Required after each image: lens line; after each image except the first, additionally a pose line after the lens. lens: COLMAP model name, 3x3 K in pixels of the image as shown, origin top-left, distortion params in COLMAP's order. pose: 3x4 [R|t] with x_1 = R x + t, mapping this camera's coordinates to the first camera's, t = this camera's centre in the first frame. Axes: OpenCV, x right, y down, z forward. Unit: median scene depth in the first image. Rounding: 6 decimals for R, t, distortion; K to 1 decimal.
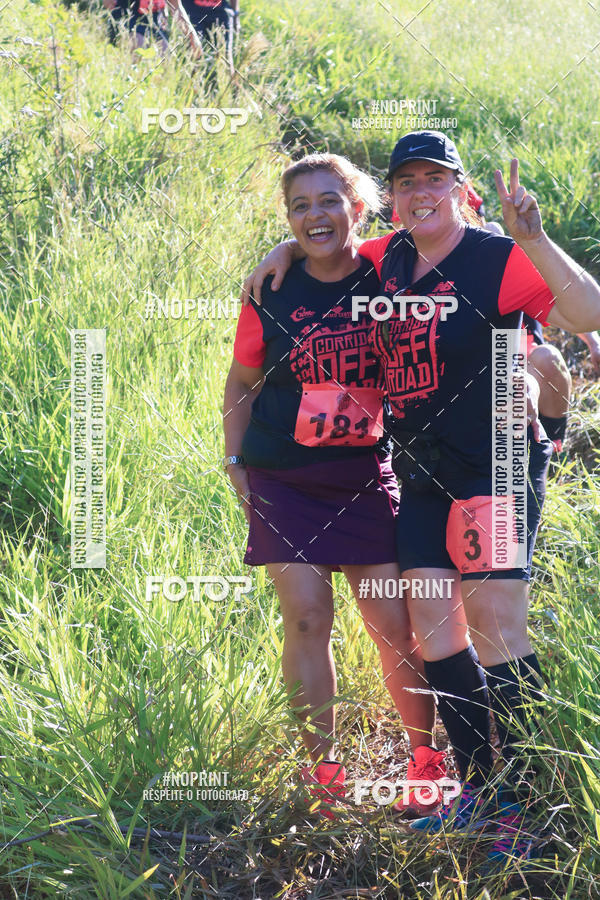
lens RADIAL K [[2158.7, 0, 303.4], [0, 2158.7, 450.7], [0, 0, 1]] dist [0.018221, 0.319531]
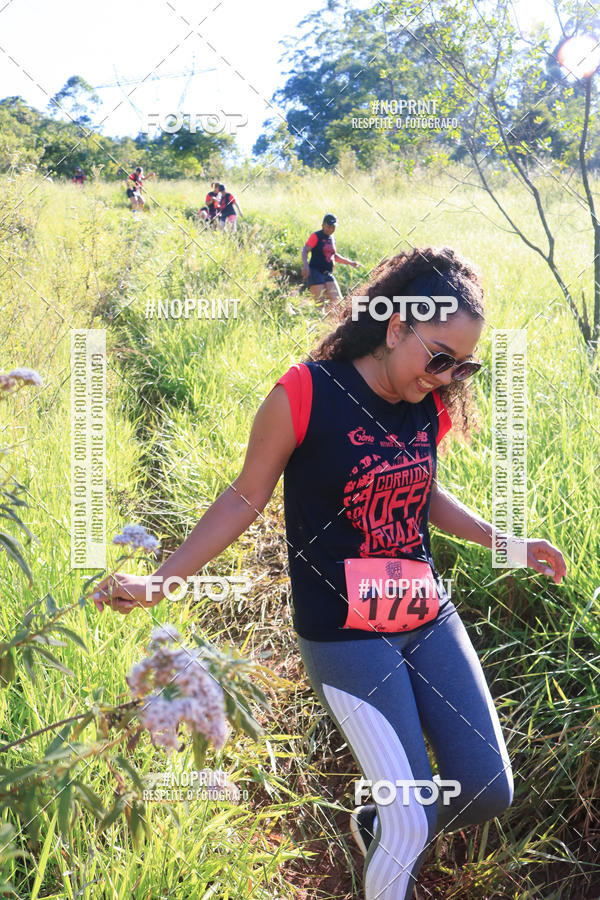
lens RADIAL K [[2164.9, 0, 301.4], [0, 2164.9, 451.6], [0, 0, 1]] dist [0.013764, 0.395486]
pose [[0.997373, -0.033841, -0.064051, 0.698001], [0.026550, 0.993417, -0.111436, 1.387081], [0.067400, 0.109443, 0.991705, -5.845345]]
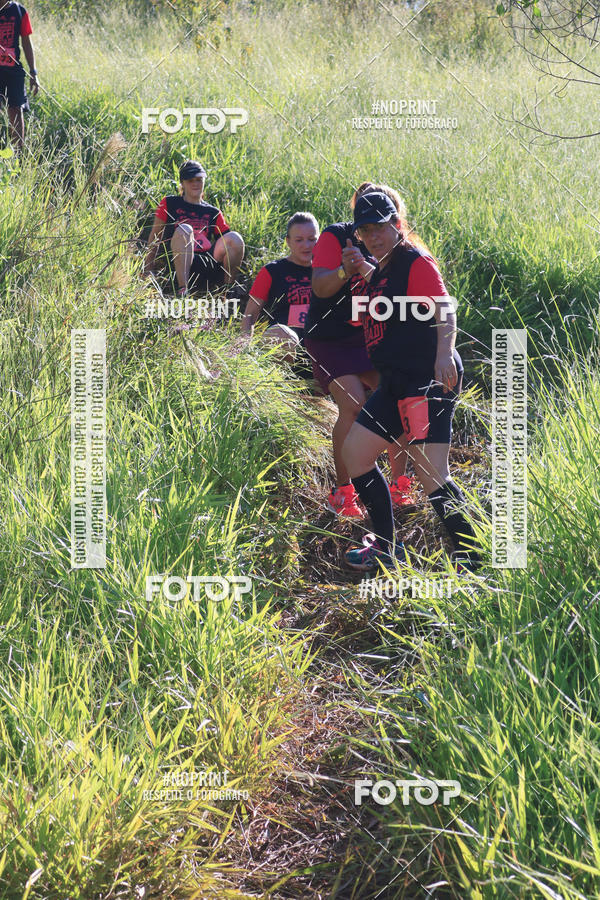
lens RADIAL K [[2164.9, 0, 301.4], [0, 2164.9, 451.6], [0, 0, 1]] dist [0.013764, 0.395486]
pose [[0.997595, -0.027759, 0.063509, -0.002328], [0.030327, 0.998746, -0.039837, -0.000395], [-0.062323, 0.041667, 0.997186, -0.013186]]
